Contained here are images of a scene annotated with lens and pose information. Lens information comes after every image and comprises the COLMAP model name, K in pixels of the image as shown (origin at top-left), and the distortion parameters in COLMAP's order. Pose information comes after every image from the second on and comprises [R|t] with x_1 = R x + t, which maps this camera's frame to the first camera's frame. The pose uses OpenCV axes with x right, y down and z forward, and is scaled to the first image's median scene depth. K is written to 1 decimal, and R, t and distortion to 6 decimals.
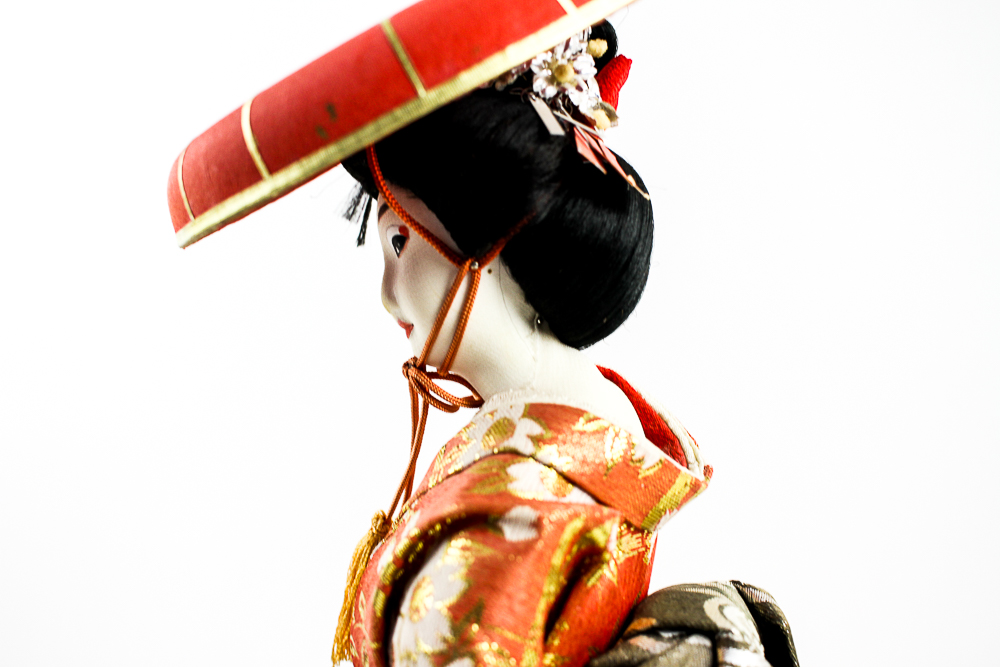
lens RADIAL K [[1151.9, 0, 499.3], [0, 1151.9, 333.6], [0, 0, 1]] dist [-0.110117, 0.000000]
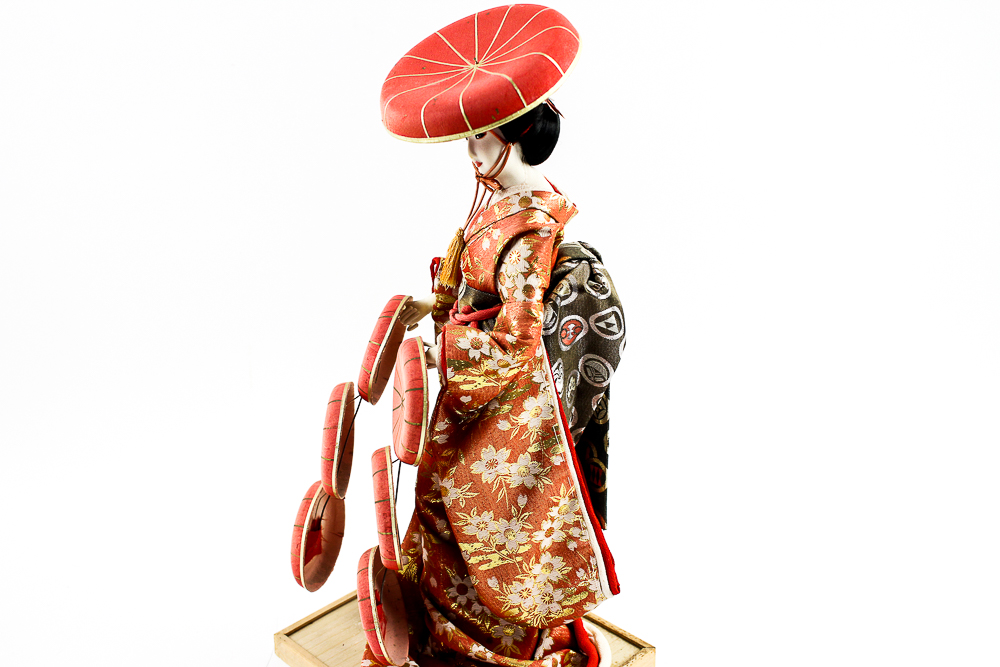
lens RADIAL K [[1151.9, 0, 500.2], [0, 1151.9, 328.9], [0, 0, 1]] dist [-0.110117, 0.000000]
pose [[0.919656, -0.125360, 0.372179, -1.244000], [0.008445, 0.953778, 0.300393, -0.511245], [-0.392633, -0.273115, 0.878207, -1.750460]]
